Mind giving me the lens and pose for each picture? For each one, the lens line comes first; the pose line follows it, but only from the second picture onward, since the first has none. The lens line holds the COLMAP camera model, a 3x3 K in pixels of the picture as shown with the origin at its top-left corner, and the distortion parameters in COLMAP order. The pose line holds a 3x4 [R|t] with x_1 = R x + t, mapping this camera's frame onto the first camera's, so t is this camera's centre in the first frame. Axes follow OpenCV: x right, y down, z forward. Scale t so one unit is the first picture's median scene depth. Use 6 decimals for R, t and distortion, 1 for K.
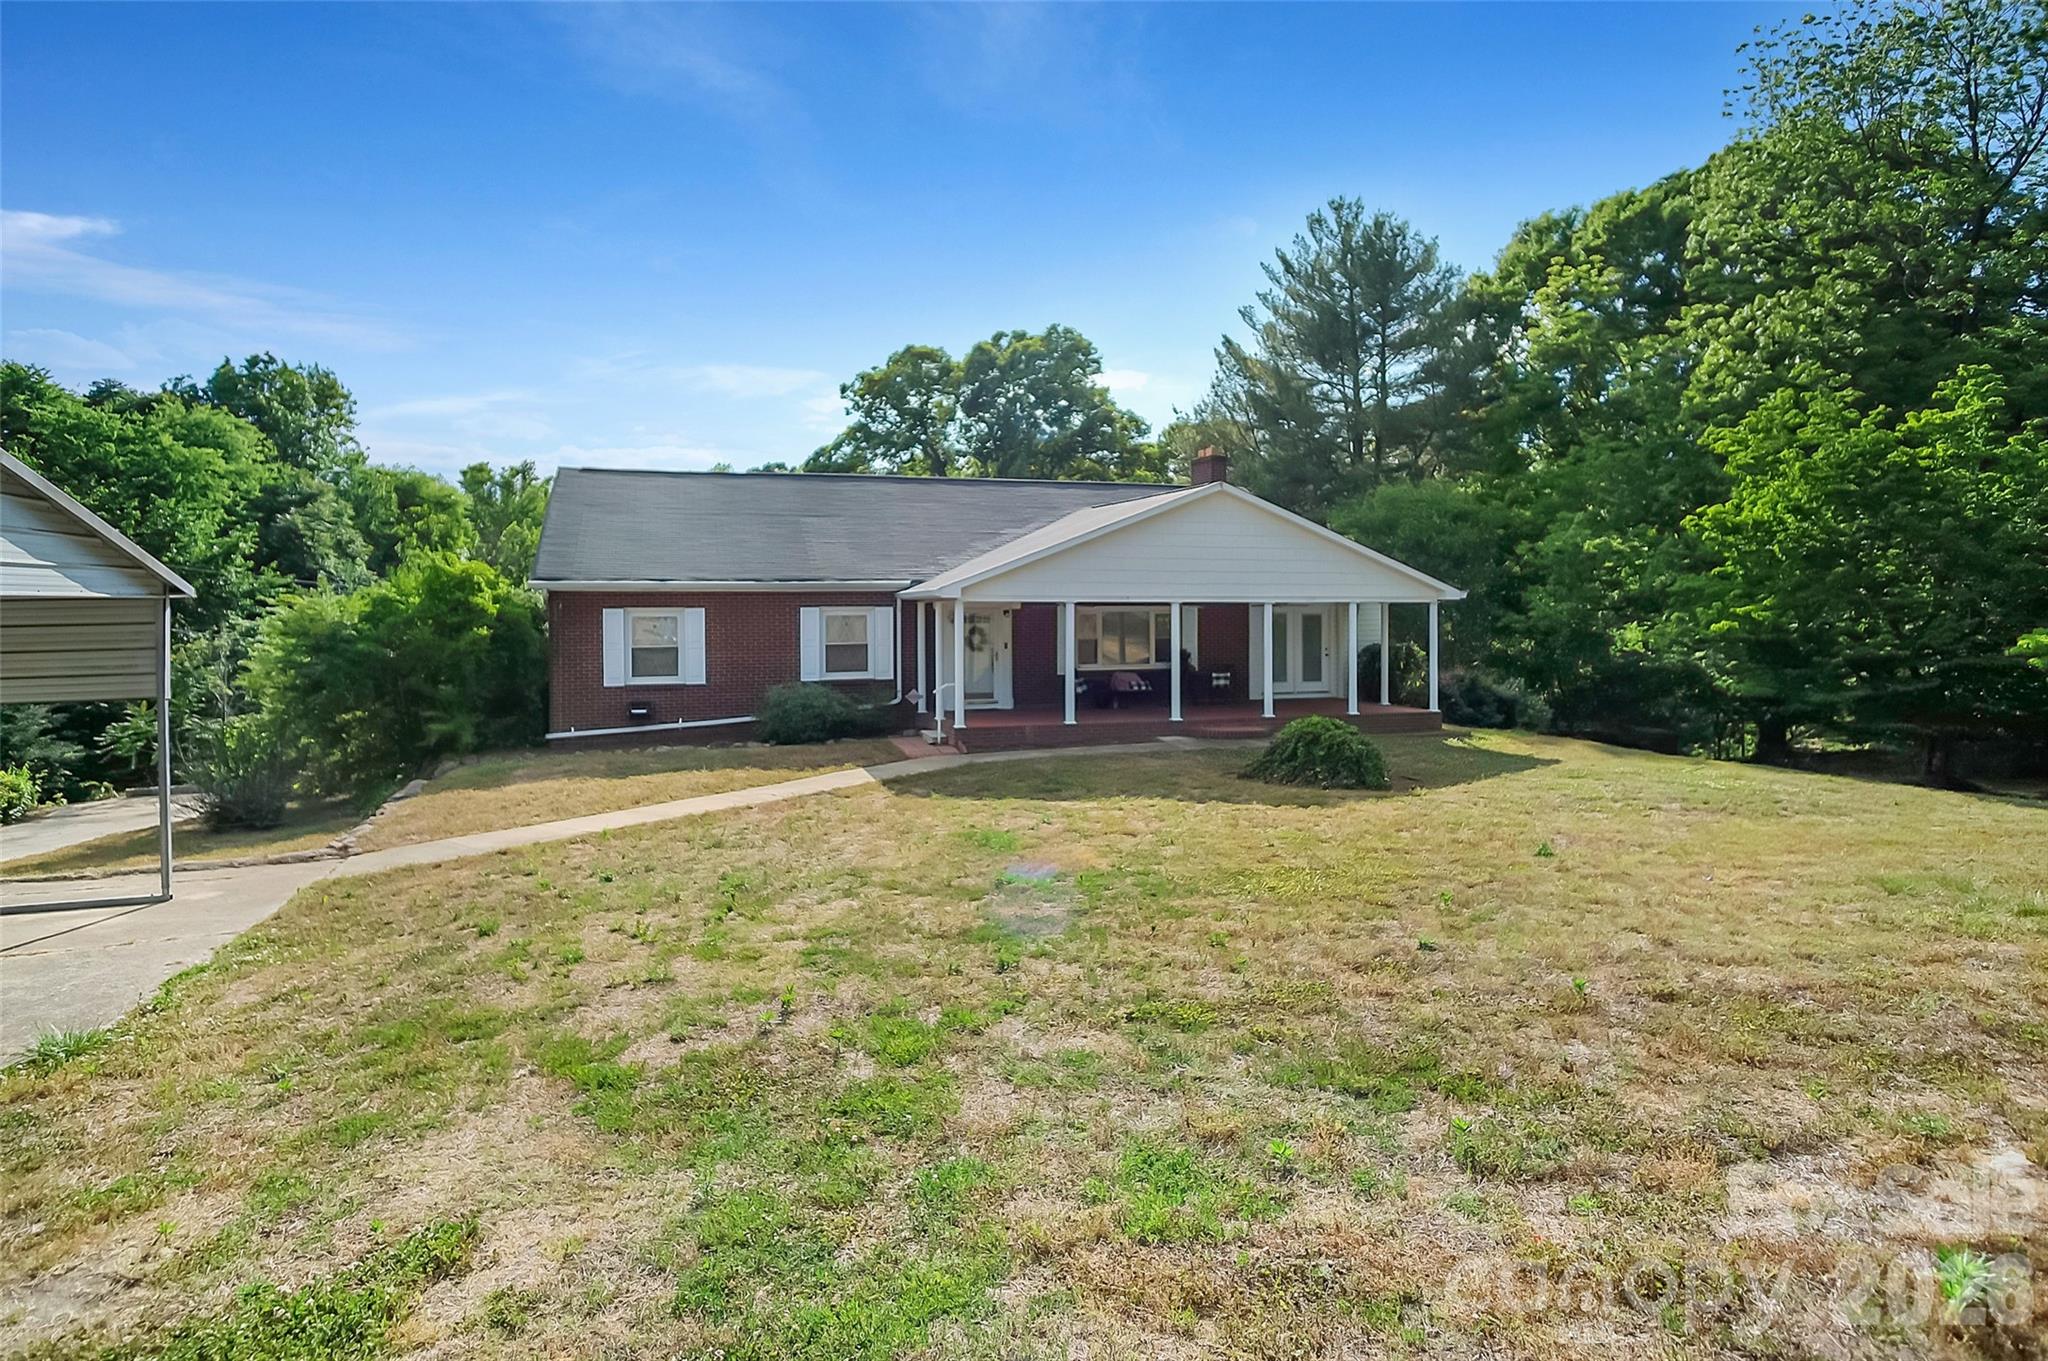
lens RADIAL K [[1126.4, 0, 1027.3], [0, 1126.4, 658.2], [0, 0, 1]] dist [-0.002907, -0.029475]
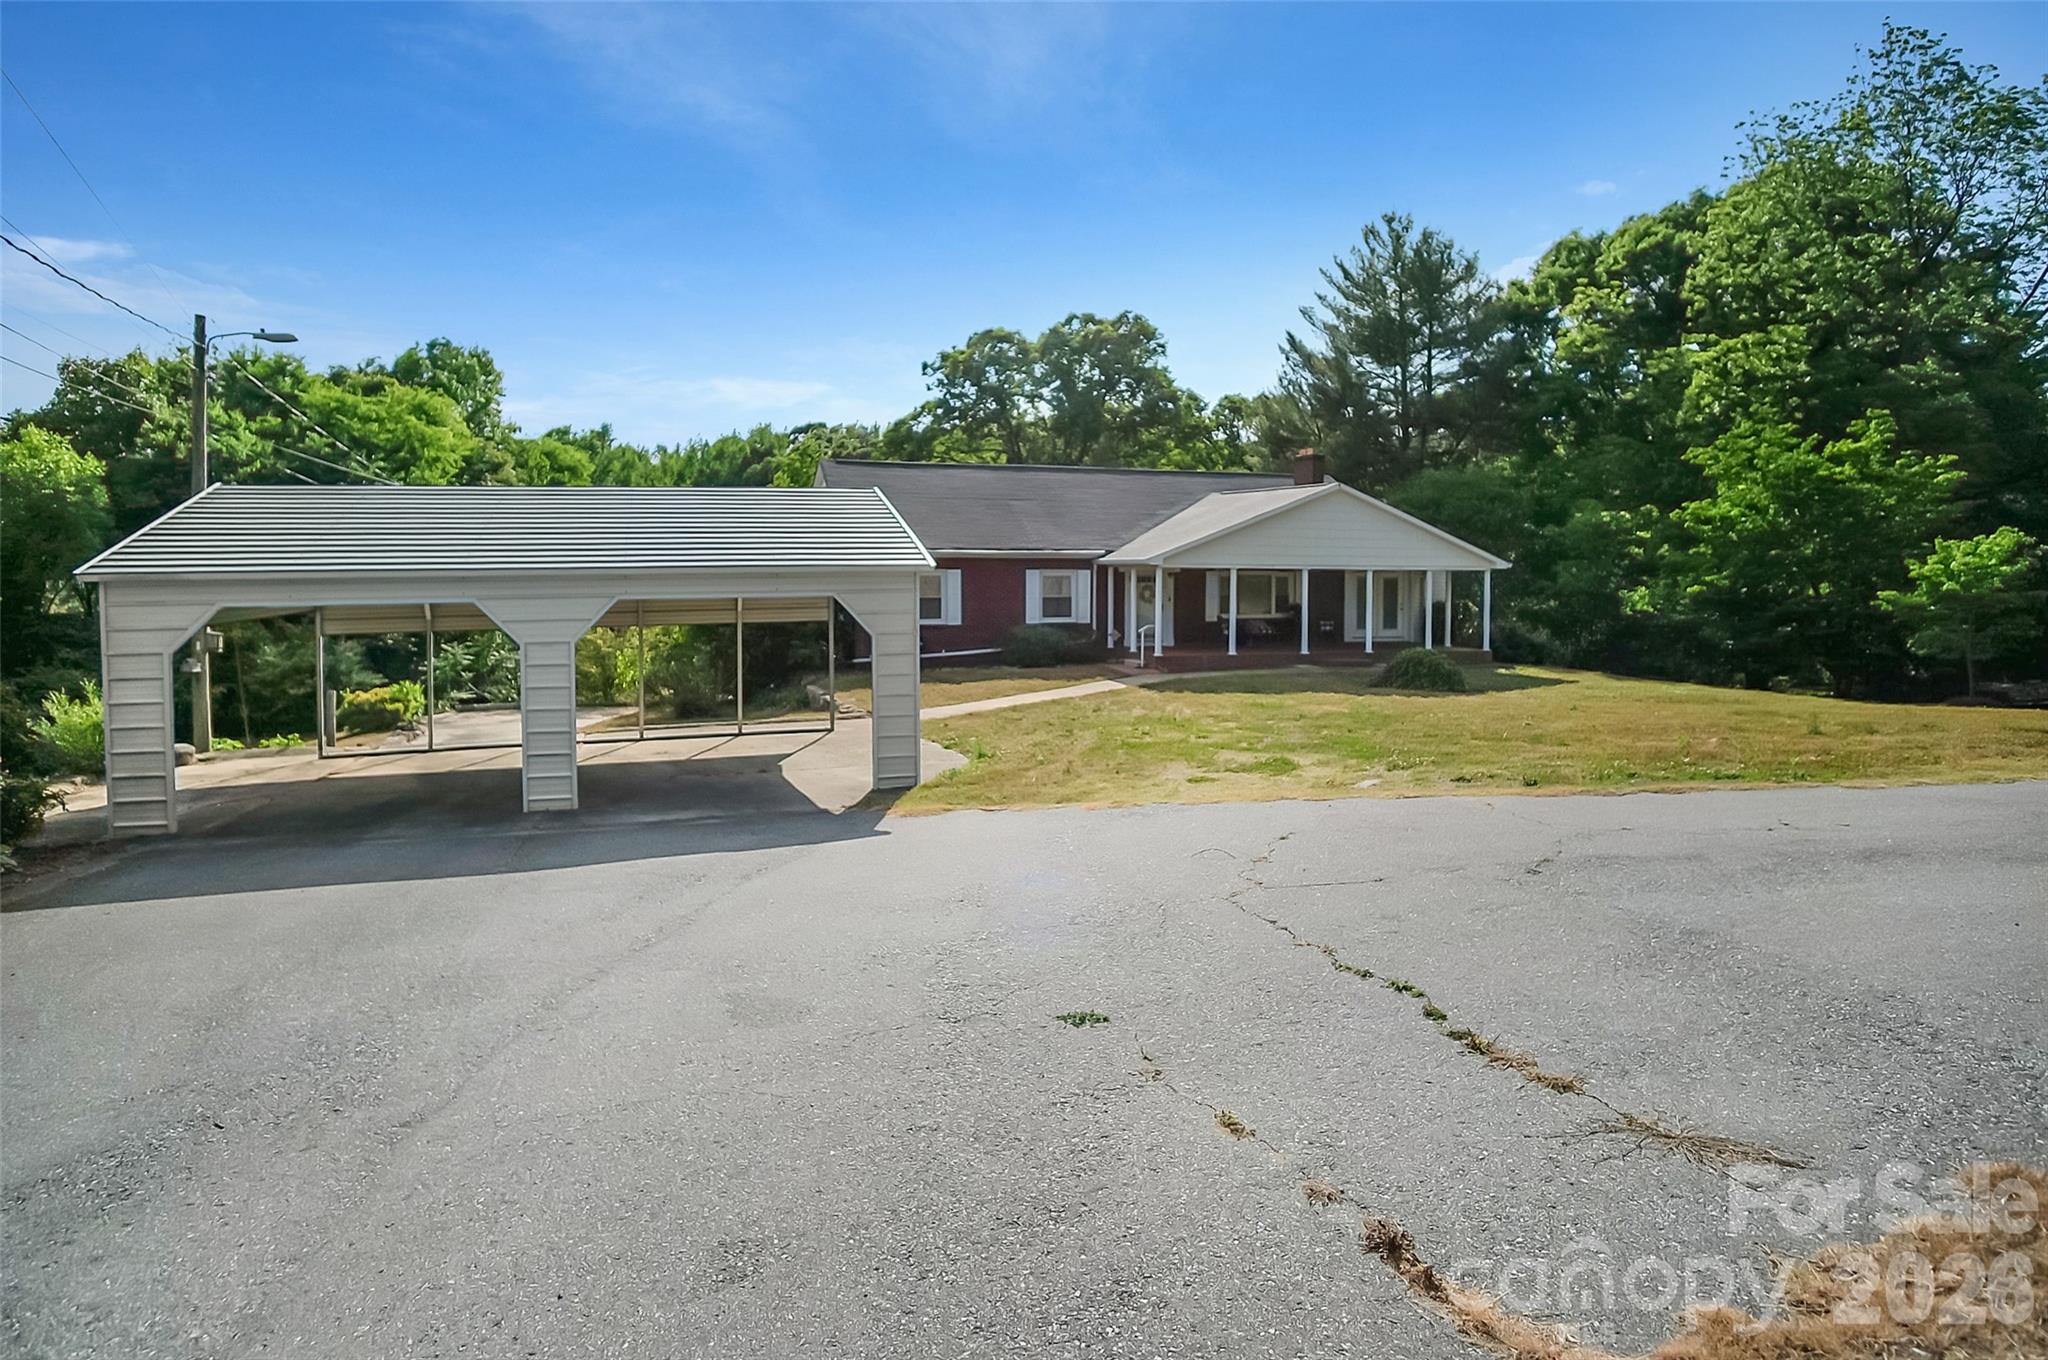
lens RADIAL K [[1162.2, 0, 1023.7], [0, 1162.2, 627.9], [0, 0, 1]] dist [-0.002487, -0.000549]
pose [[0.999952, 0.009255, -0.003182, -0.117542], [-0.009227, 0.999918, 0.008882, 0.007639], [0.003264, -0.008852, 0.999955, -0.246311]]
